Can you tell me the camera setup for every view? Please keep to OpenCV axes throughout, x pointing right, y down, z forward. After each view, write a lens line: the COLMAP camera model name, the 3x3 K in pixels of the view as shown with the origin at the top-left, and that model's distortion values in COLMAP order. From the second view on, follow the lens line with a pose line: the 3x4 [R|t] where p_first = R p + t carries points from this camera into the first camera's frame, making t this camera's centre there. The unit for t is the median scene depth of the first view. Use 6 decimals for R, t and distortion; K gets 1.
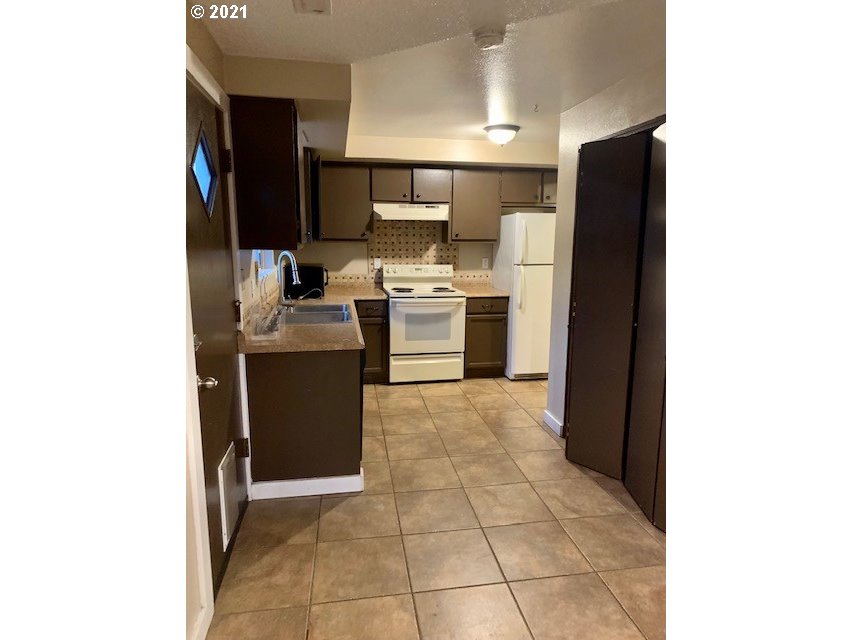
lens RADIAL K [[494.9, 0, 426.9], [0, 494.9, 319.5], [0, 0, 1]] dist [0.088978, -0.004193]
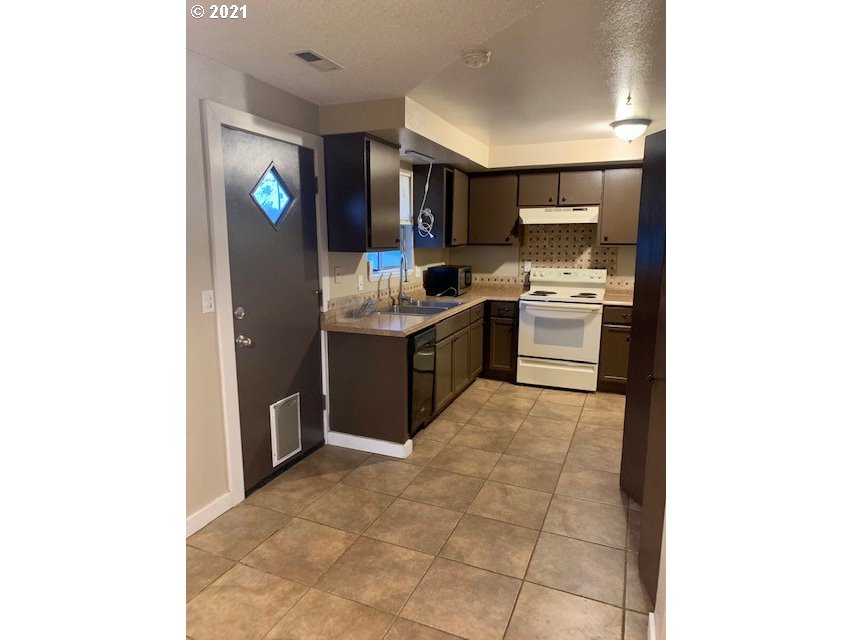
lens RADIAL K [[494.9, 0, 425.1], [0, 494.9, 322.0], [0, 0, 1]] dist [0.088978, -0.004193]
pose [[0.840942, 0.087218, -0.534050, 0.310977], [-0.089292, 0.995762, 0.022019, -0.003311], [0.533707, 0.029170, 0.845166, 0.022254]]
